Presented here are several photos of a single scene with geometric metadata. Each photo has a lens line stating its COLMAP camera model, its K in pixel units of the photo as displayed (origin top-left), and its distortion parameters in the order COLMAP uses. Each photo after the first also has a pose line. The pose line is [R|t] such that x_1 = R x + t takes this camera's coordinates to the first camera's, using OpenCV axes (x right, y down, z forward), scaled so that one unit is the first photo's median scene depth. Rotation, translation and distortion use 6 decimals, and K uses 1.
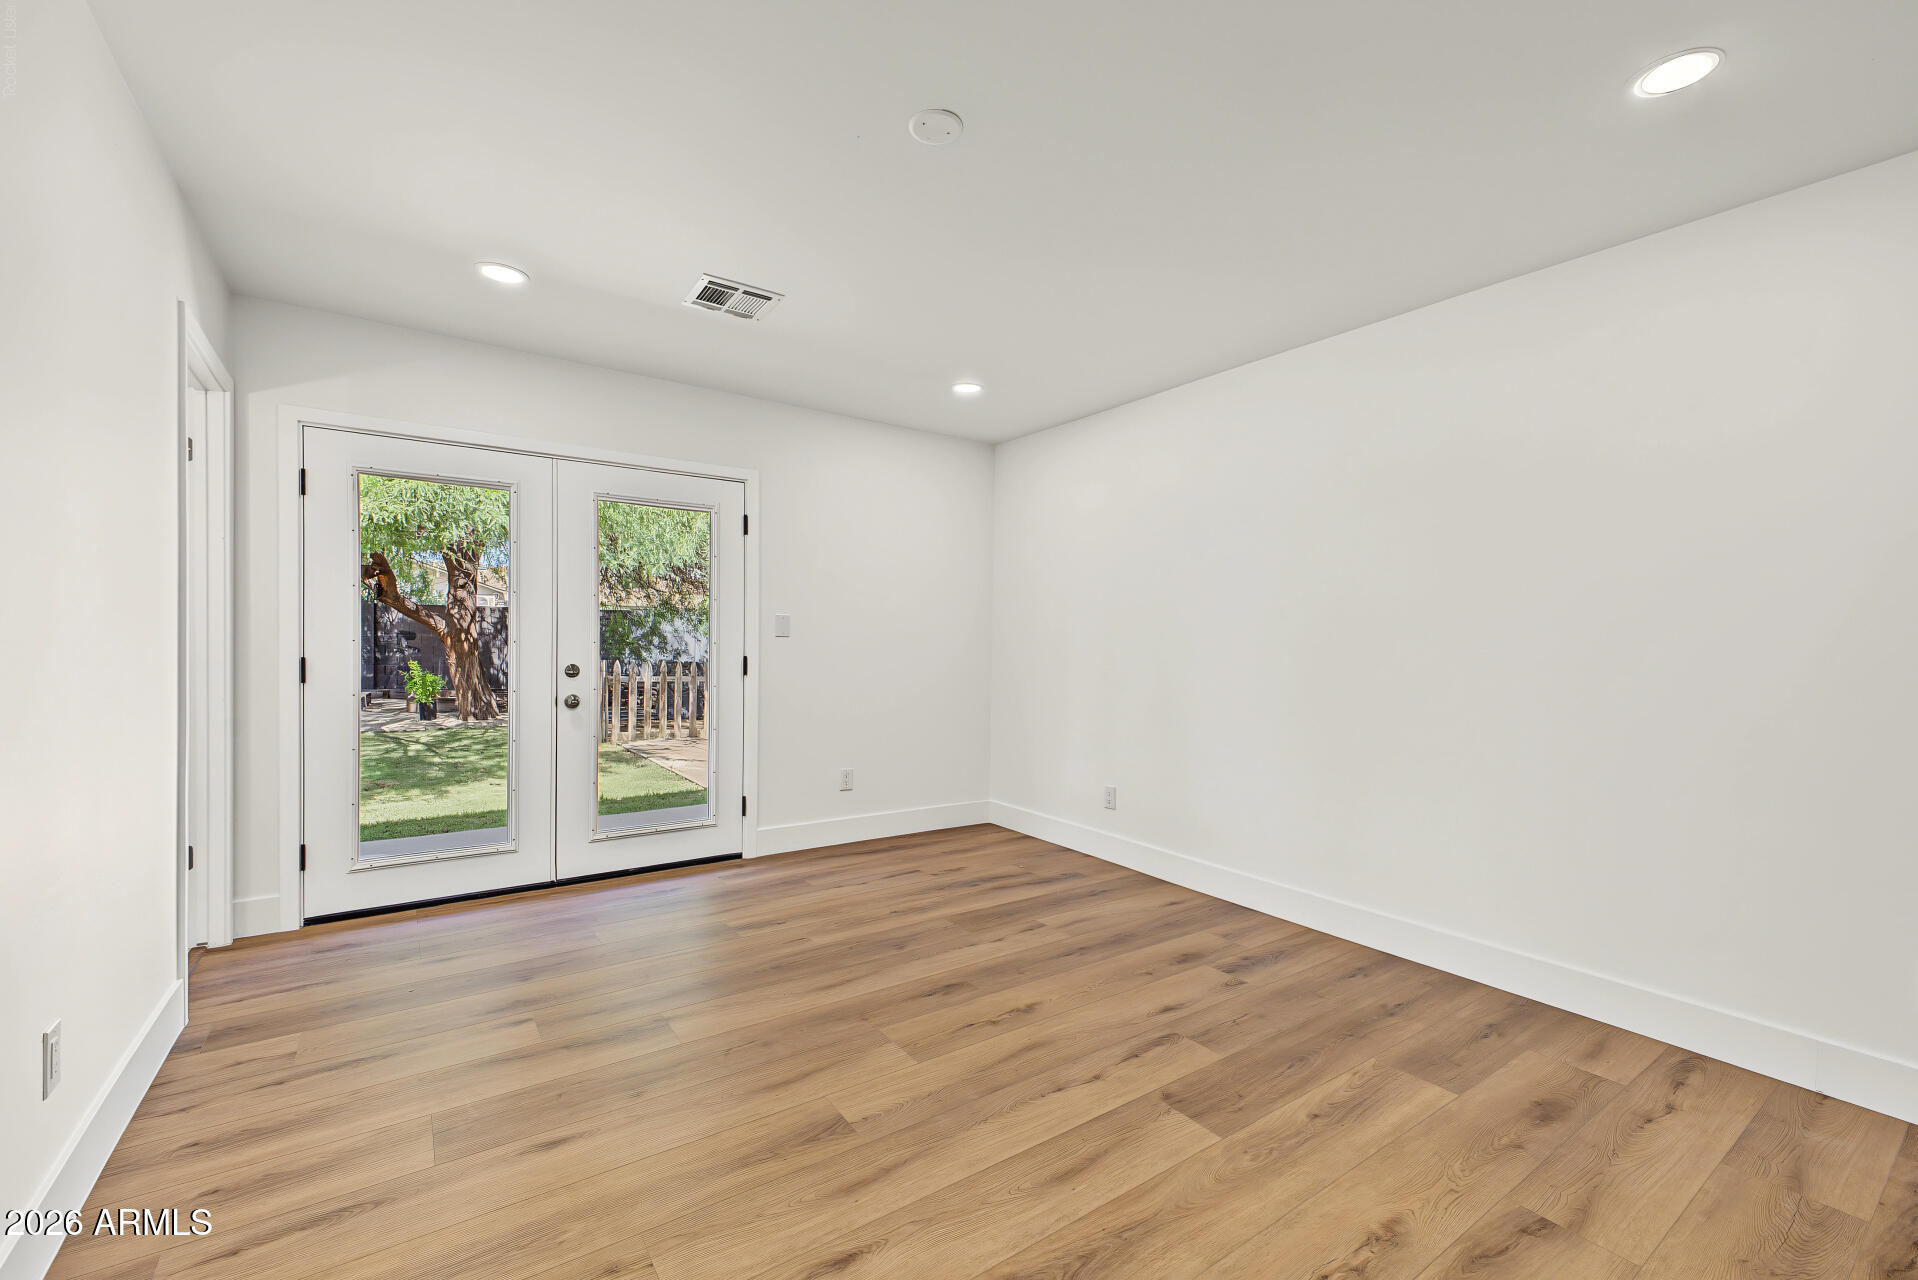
lens RADIAL K [[795.6, 0, 964.4], [0, 795.6, 644.4], [0, 0, 1]] dist [0.000731, -0.000100]
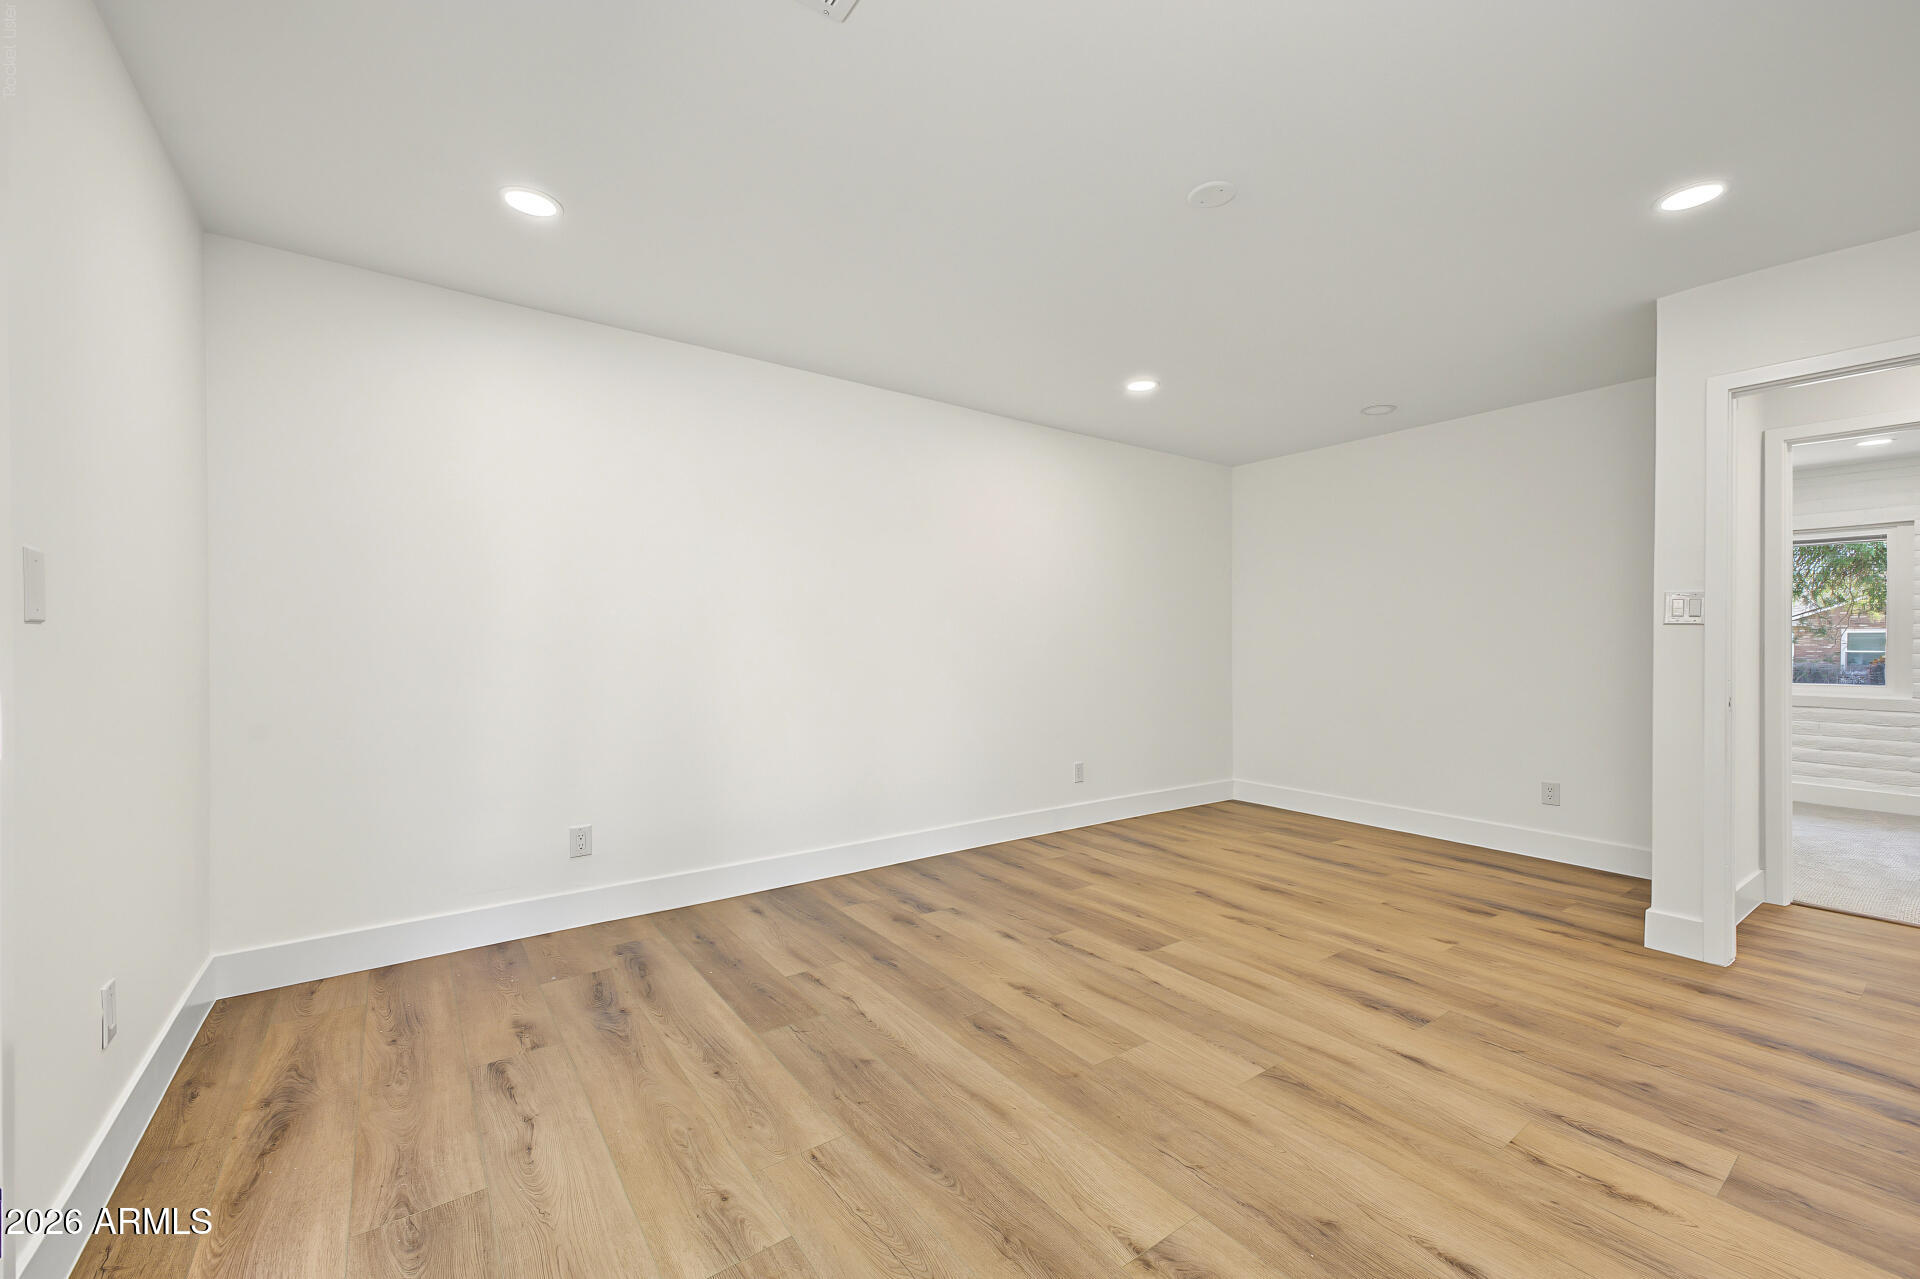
lens RADIAL K [[770.7, 0, 969.2], [0, 770.7, 636.2], [0, 0, 1]] dist [0.000696, -0.004211]
pose [[-0.008594, -0.017378, 0.999812, -0.812529], [0.007637, 0.999819, 0.017444, -0.014413], [-0.999934, 0.007785, -0.008459, 0.962177]]
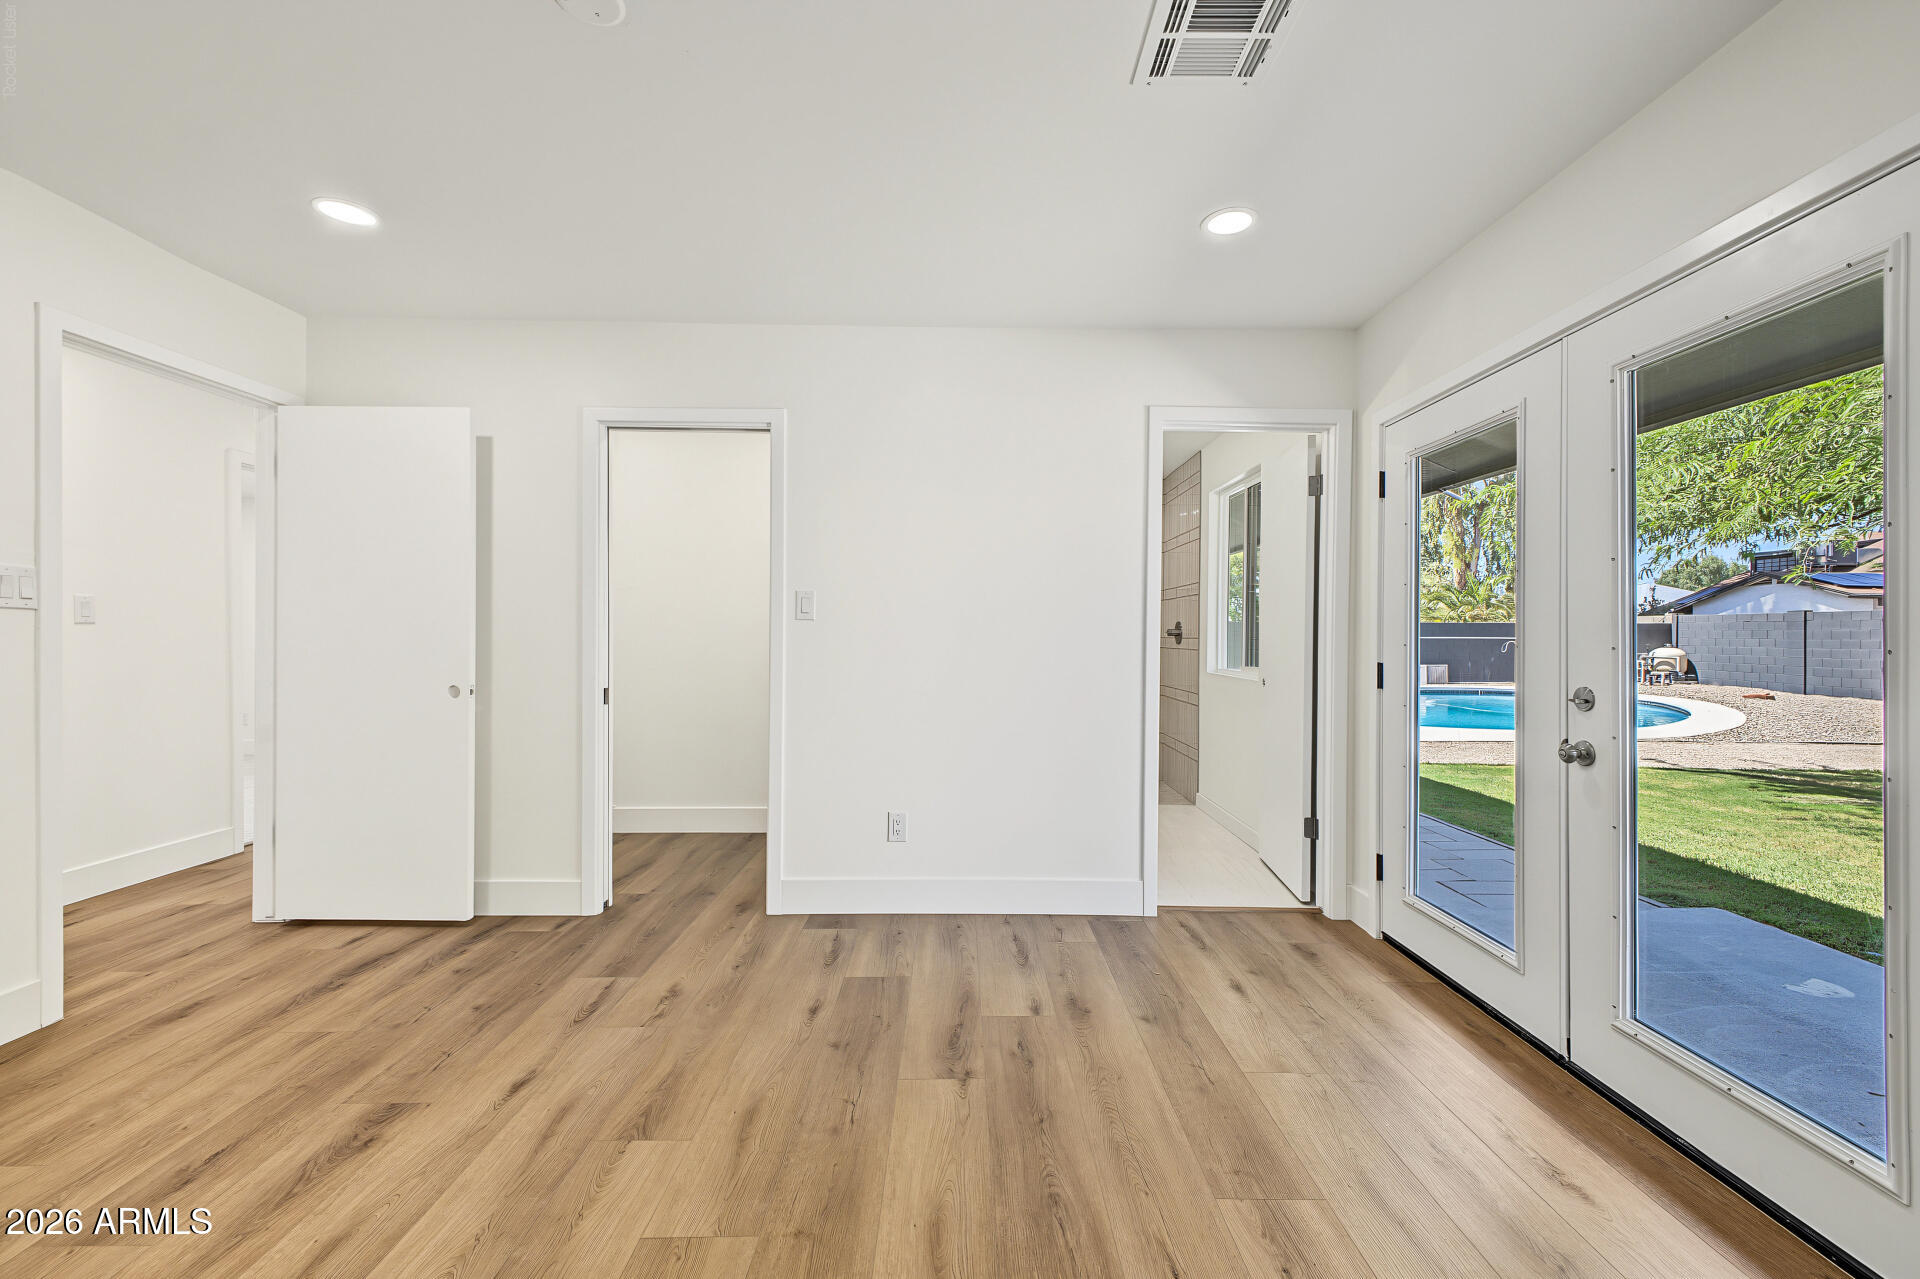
lens RADIAL K [[770.7, 0, 969.2], [0, 770.7, 636.2], [0, 0, 1]] dist [0.000696, -0.004211]
pose [[-0.572499, -0.020610, -0.819646, 0.259326], [-0.024920, 0.999660, -0.007731, 0.004721], [0.819527, 0.016000, -0.572818, 1.244970]]
